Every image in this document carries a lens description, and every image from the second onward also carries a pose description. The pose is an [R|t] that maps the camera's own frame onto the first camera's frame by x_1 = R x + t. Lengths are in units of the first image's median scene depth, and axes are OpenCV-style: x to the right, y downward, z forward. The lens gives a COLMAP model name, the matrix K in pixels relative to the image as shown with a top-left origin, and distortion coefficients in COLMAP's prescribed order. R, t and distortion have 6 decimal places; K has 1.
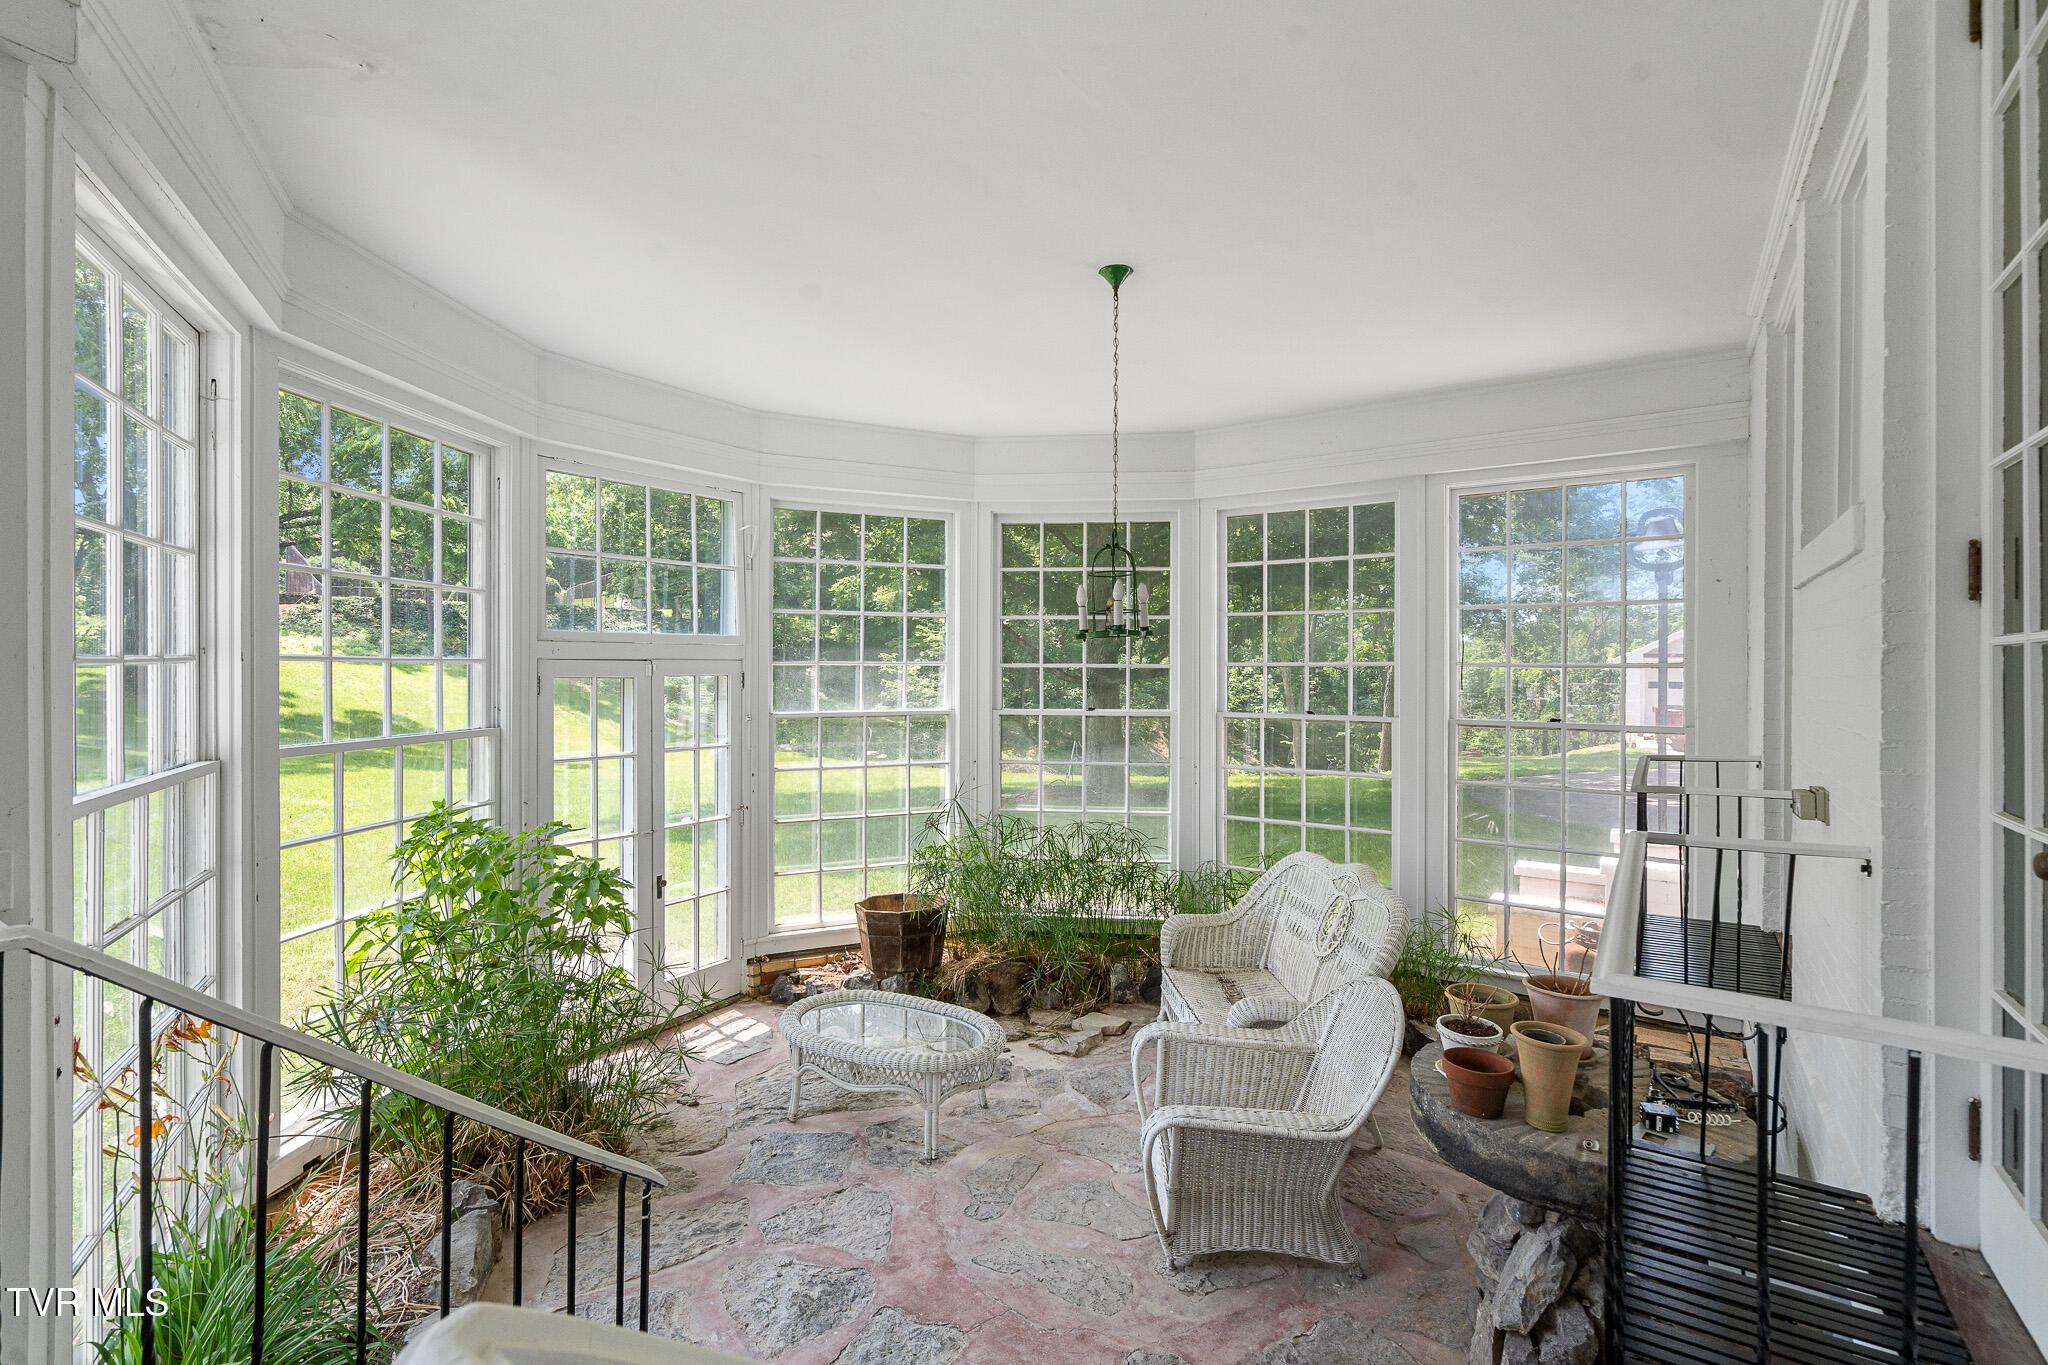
lens RADIAL K [[936.2, 0, 1010.4], [0, 936.2, 685.1], [0, 0, 1]] dist [-0.003508, 0.001516]
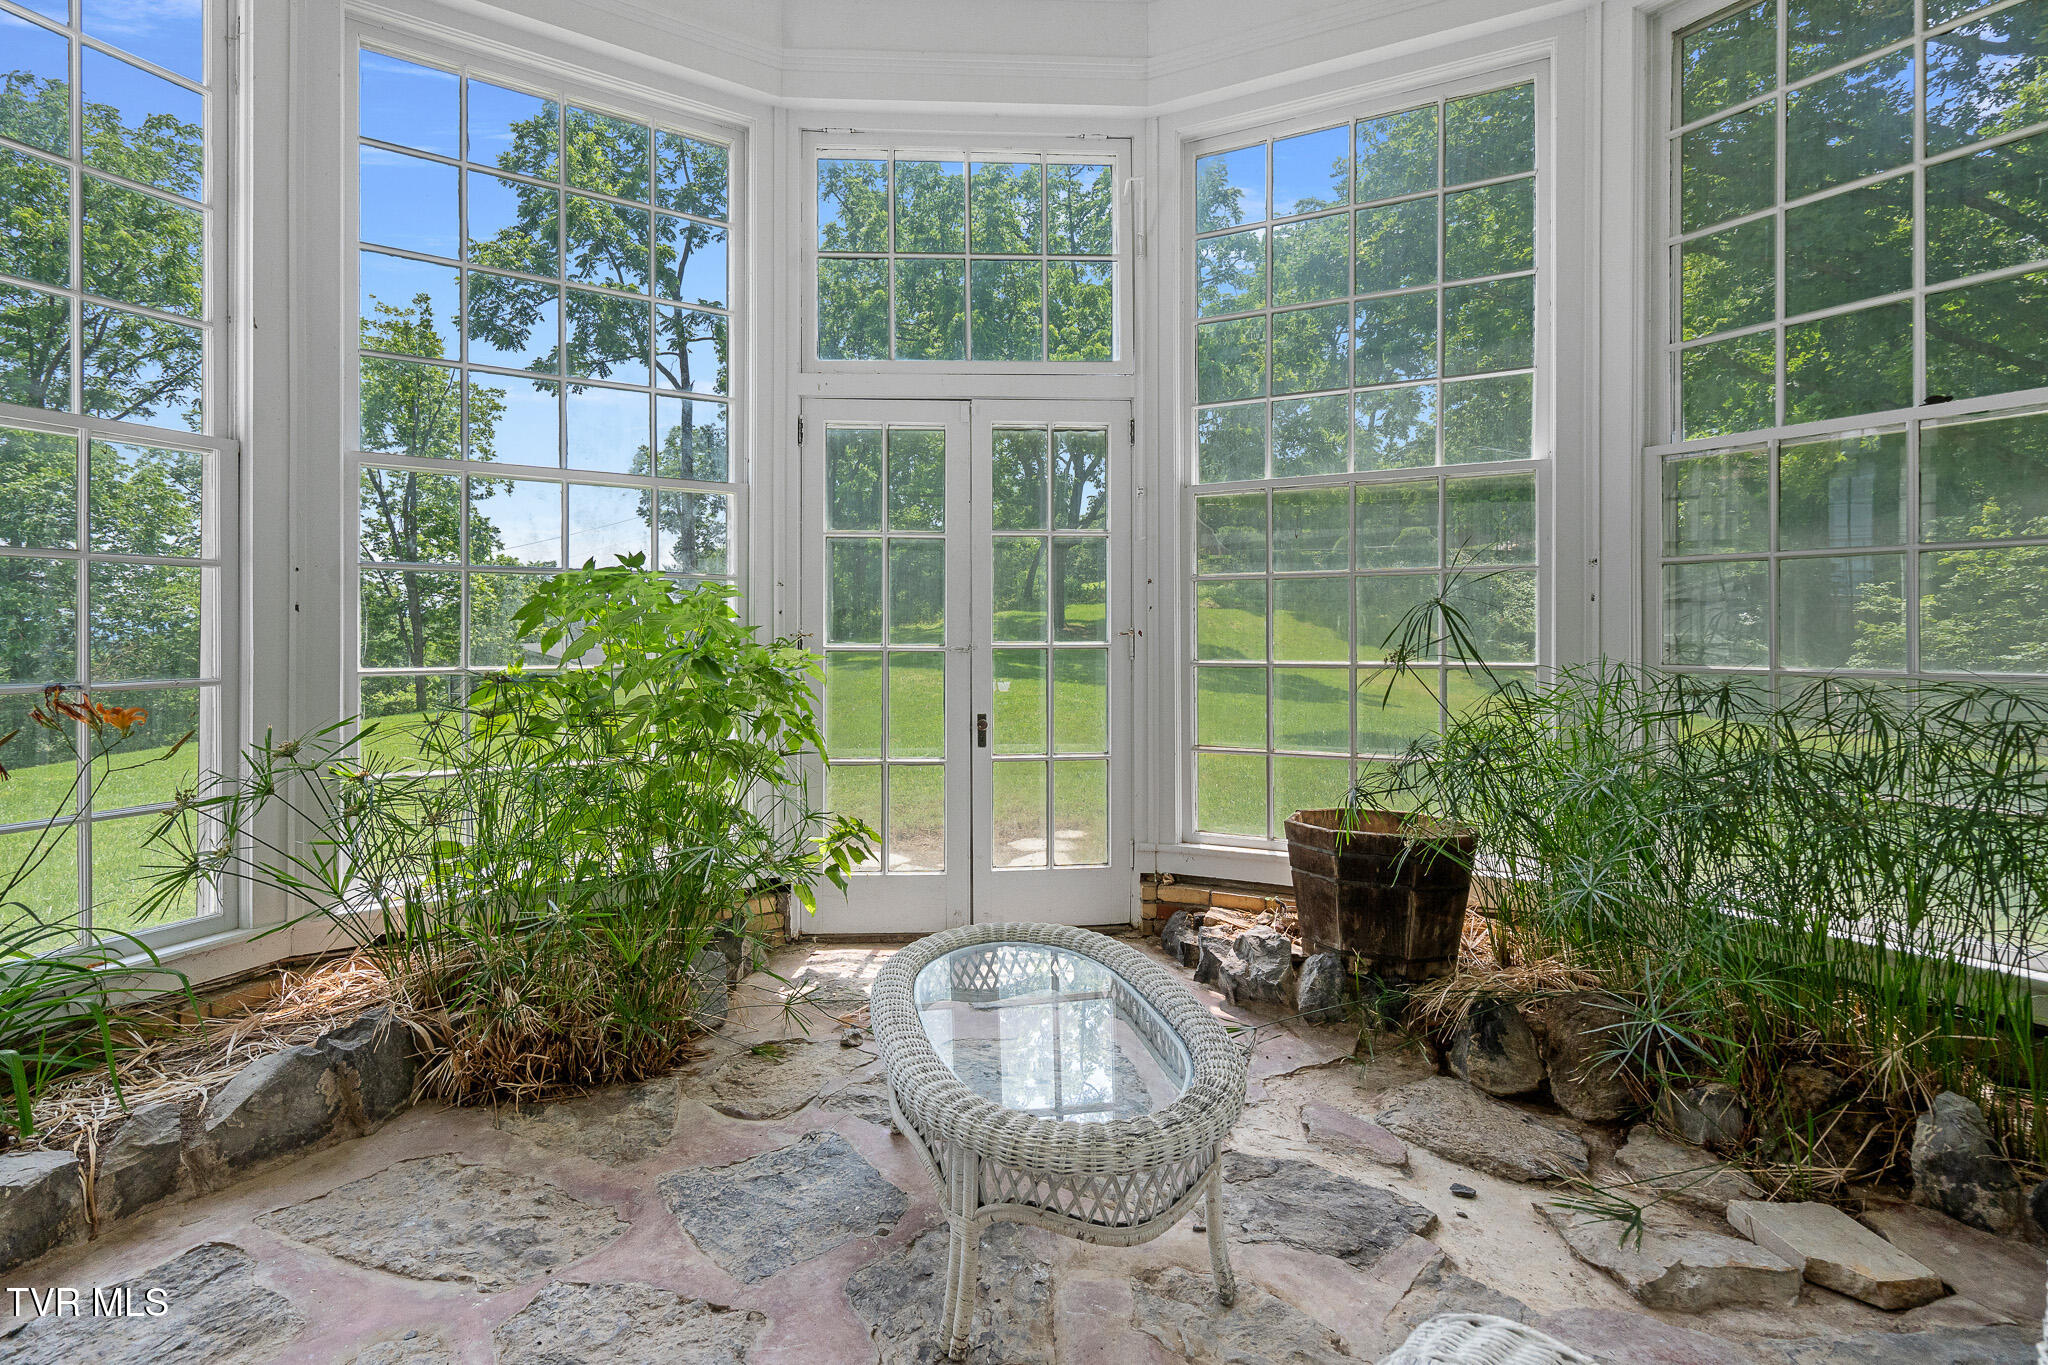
lens RADIAL K [[936.2, 0, 1043.9], [0, 936.2, 673.2], [0, 0, 1]] dist [-0.003508, 0.001516]
pose [[0.619328, 0.012905, -0.785026, 0.178103], [-0.005477, 0.999912, 0.012117, 0.151865], [0.785113, -0.003205, 0.619344, 0.562852]]
